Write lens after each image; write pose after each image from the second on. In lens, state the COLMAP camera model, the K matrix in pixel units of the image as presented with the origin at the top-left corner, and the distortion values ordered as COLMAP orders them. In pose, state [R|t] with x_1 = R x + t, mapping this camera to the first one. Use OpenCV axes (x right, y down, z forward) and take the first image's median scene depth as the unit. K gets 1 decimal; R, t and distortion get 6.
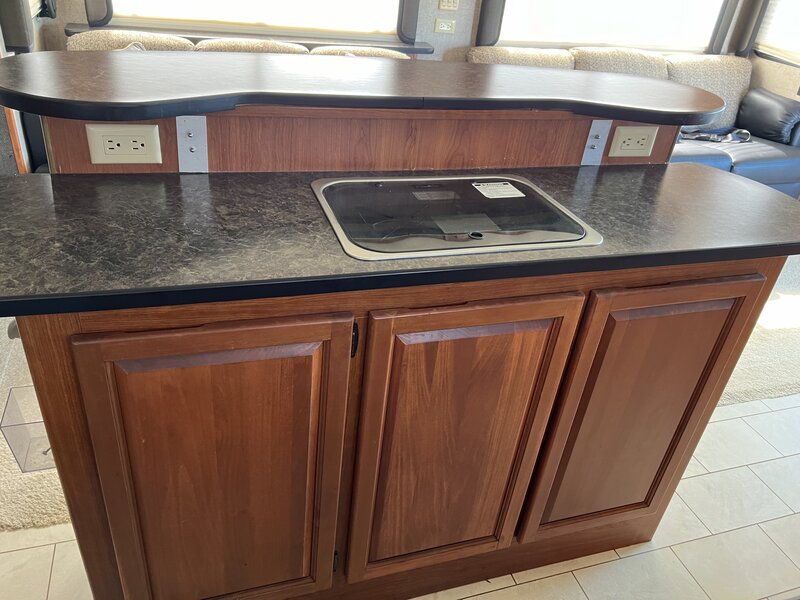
lens RADIAL K [[600.7, 0, 406.7], [0, 600.7, 292.1], [0, 0, 1]] dist [0.049151, -0.058936]
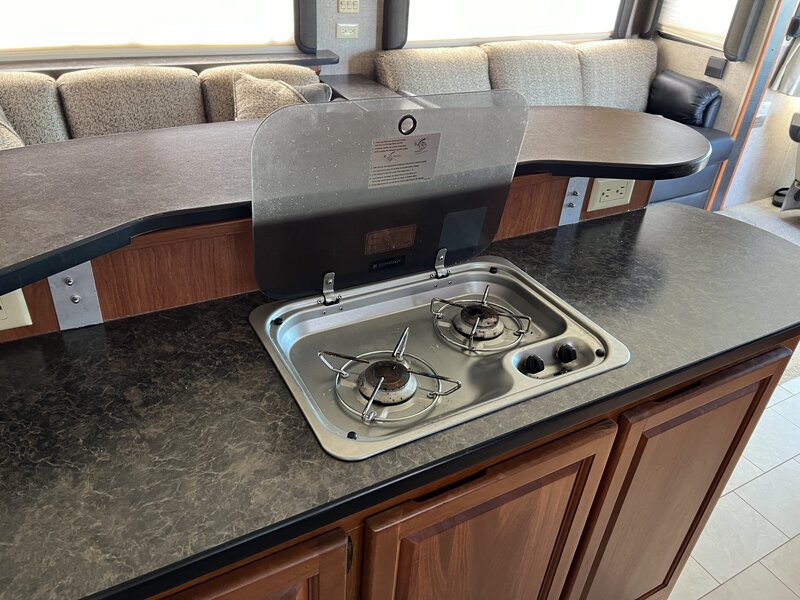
lens RADIAL K [[600.7, 0, 413.6], [0, 600.7, 295.4], [0, 0, 1]] dist [0.049151, -0.058936]
pose [[0.980927, -0.128522, 0.145820, -0.051049], [0.122995, 0.991325, 0.046343, -0.175792], [-0.150511, -0.027524, 0.988225, 0.179533]]
